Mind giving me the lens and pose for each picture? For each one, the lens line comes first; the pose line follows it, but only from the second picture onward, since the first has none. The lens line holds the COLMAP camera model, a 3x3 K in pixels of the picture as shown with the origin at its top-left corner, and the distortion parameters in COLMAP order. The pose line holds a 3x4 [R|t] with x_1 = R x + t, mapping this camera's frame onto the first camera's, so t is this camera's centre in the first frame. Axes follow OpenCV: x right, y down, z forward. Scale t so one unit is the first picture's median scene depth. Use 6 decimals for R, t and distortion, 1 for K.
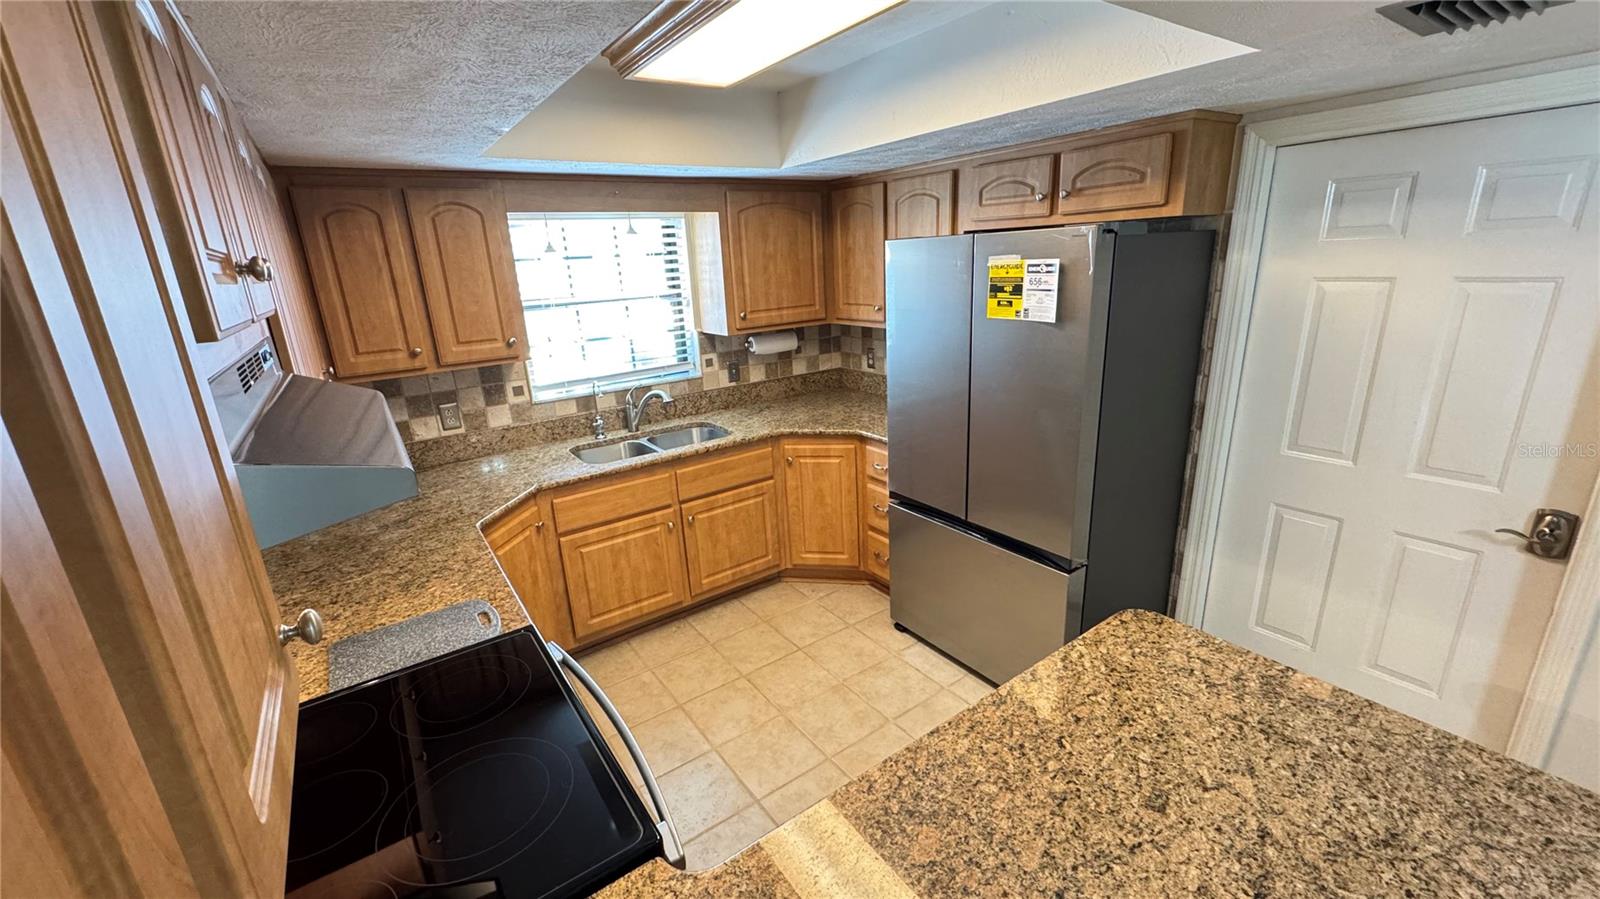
lens RADIAL K [[638.1, 0, 800.0], [0, 638.1, 449.5], [0, 0, 1]] dist [-0.000474, -0.000027]
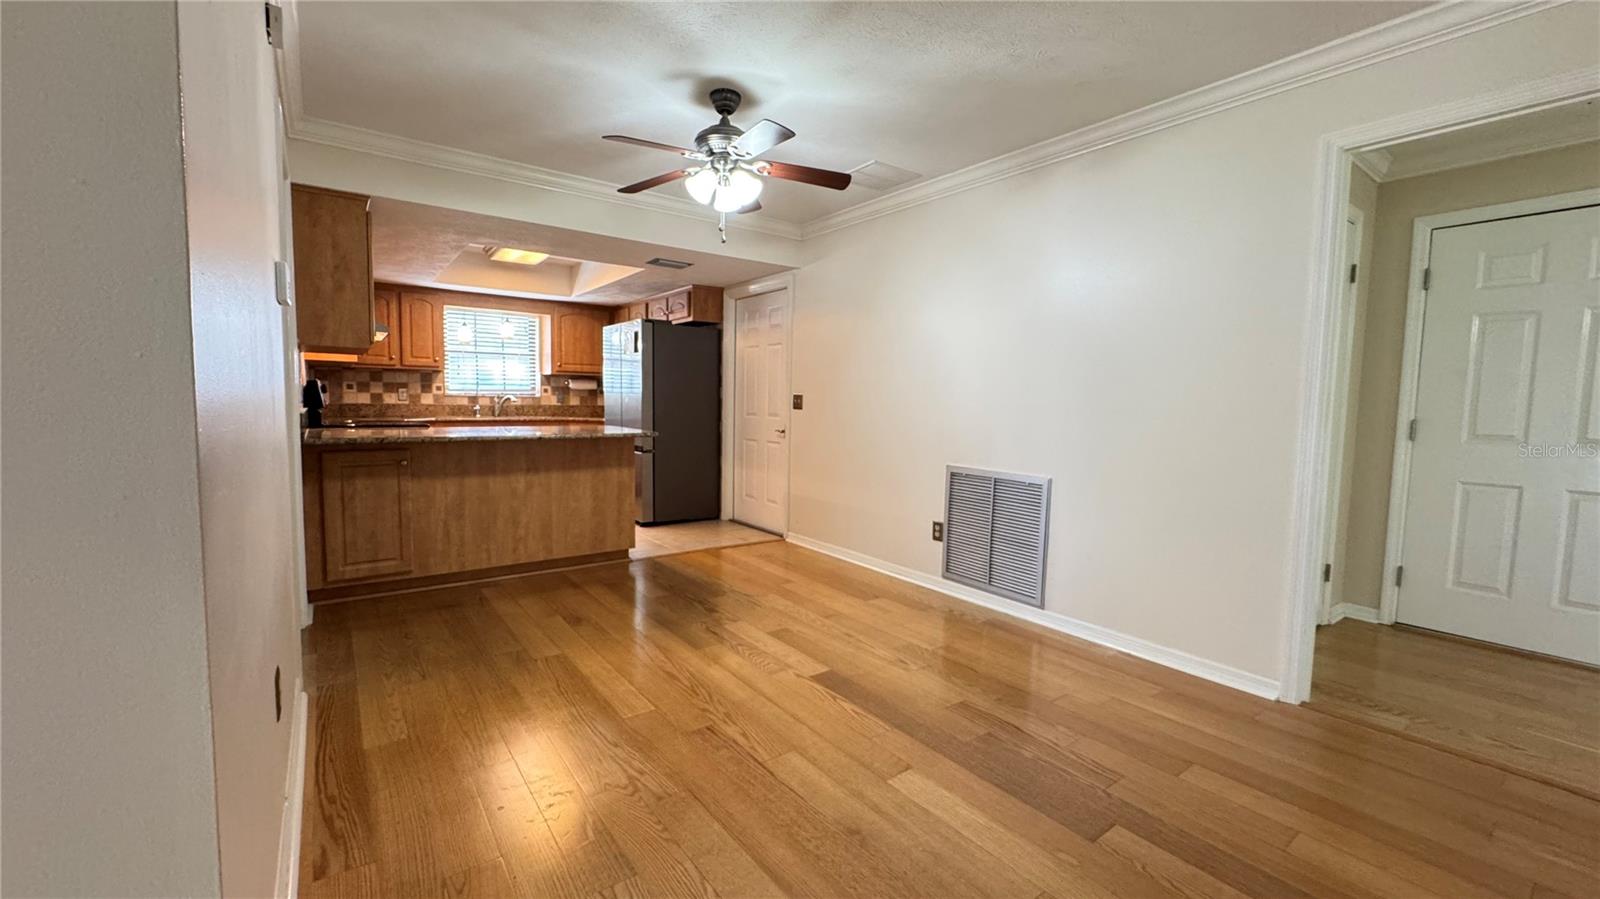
lens RADIAL K [[638.1, 0, 800.0], [0, 638.1, 449.5], [0, 0, 1]] dist [-0.000474, -0.000027]
pose [[0.997308, 0.063577, 0.036545, 0.666687], [-0.054375, 0.975499, -0.213177, 0.480529], [-0.049203, 0.210616, 0.976330, -1.040928]]
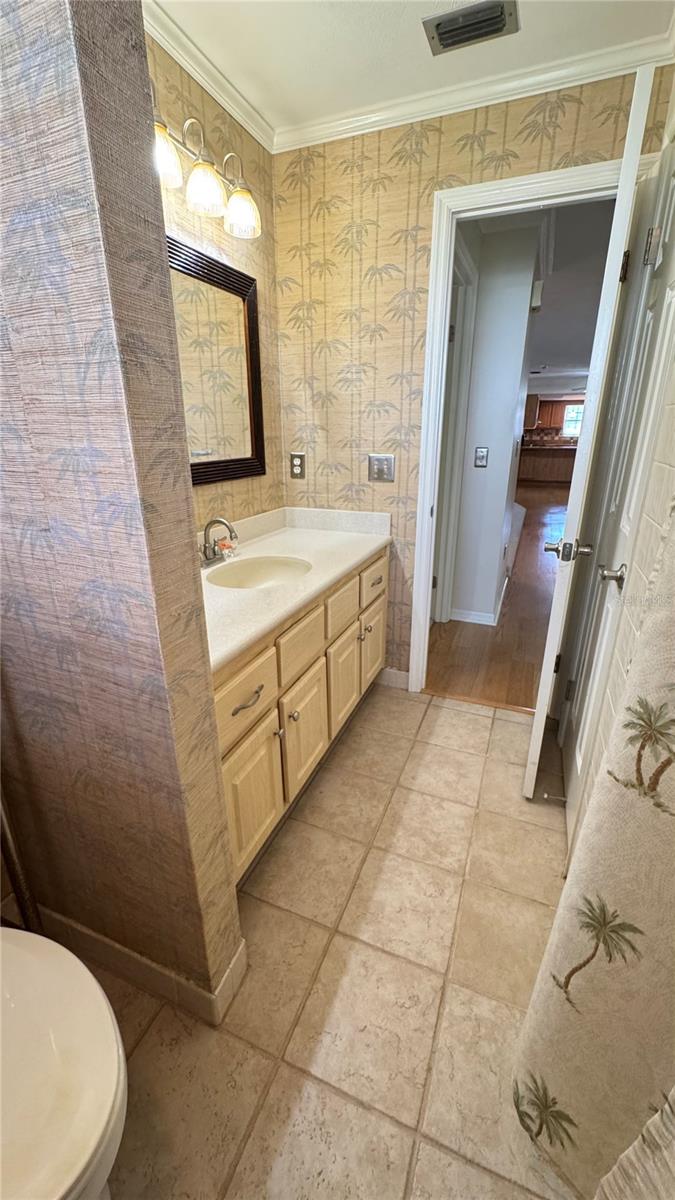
lens RADIAL K [[478.6, 0, 337.5], [0, 478.6, 600.0], [0, 0, 1]] dist [-0.000474, -0.000027]
pose [[0.542348, 0.326205, -0.774241, 2.559356], [-0.264927, 0.940932, 0.210858, 1.037717], [0.797290, 0.090759, 0.596733, -3.437890]]
